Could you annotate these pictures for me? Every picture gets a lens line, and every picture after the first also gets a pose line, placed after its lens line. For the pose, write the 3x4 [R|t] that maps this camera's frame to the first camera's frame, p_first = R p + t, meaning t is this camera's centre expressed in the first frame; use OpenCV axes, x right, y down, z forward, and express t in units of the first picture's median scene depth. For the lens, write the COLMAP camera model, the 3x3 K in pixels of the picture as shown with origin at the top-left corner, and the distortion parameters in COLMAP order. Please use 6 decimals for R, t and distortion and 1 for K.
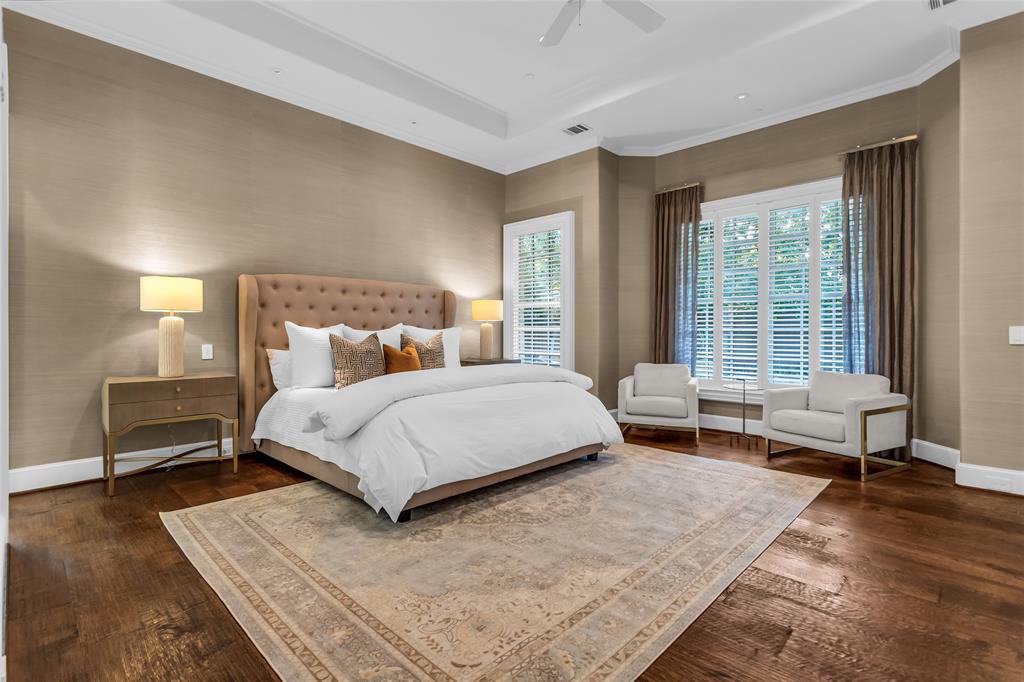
lens RADIAL K [[487.1, 0, 506.5], [0, 487.1, 335.2], [0, 0, 1]] dist [-0.001826, -0.000176]
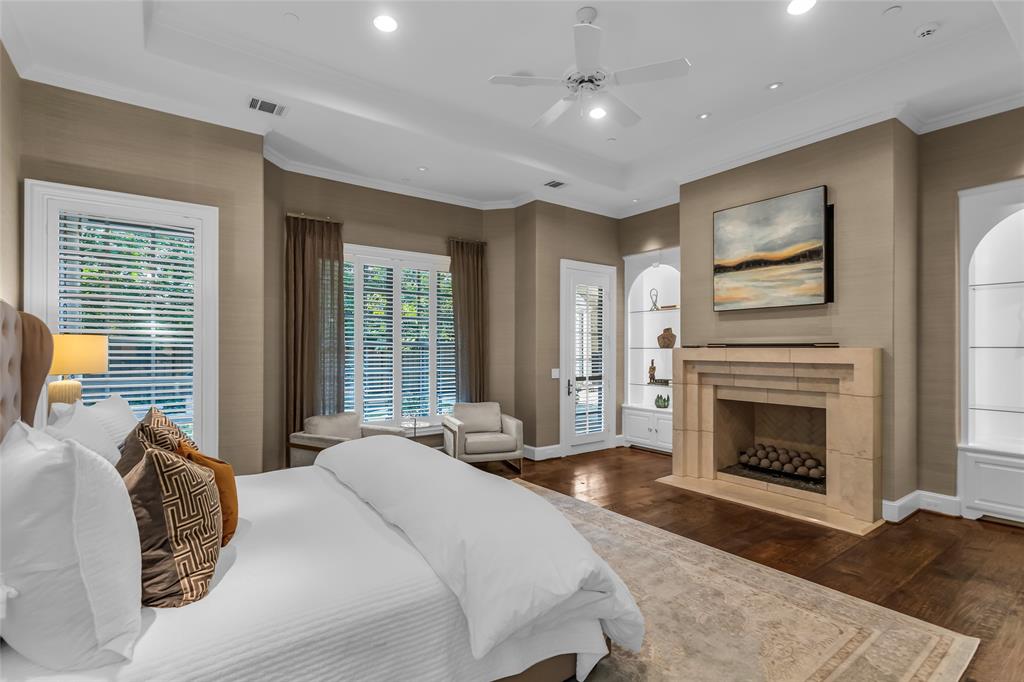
lens RADIAL K [[487.1, 0, 507.2], [0, 487.1, 347.6], [0, 0, 1]] dist [-0.001826, -0.000176]
pose [[0.154122, -0.003296, 0.988046, -0.583063], [0.001065, 0.999994, 0.003169, -0.072113], [-0.988051, 0.000564, 0.154124, 0.595414]]
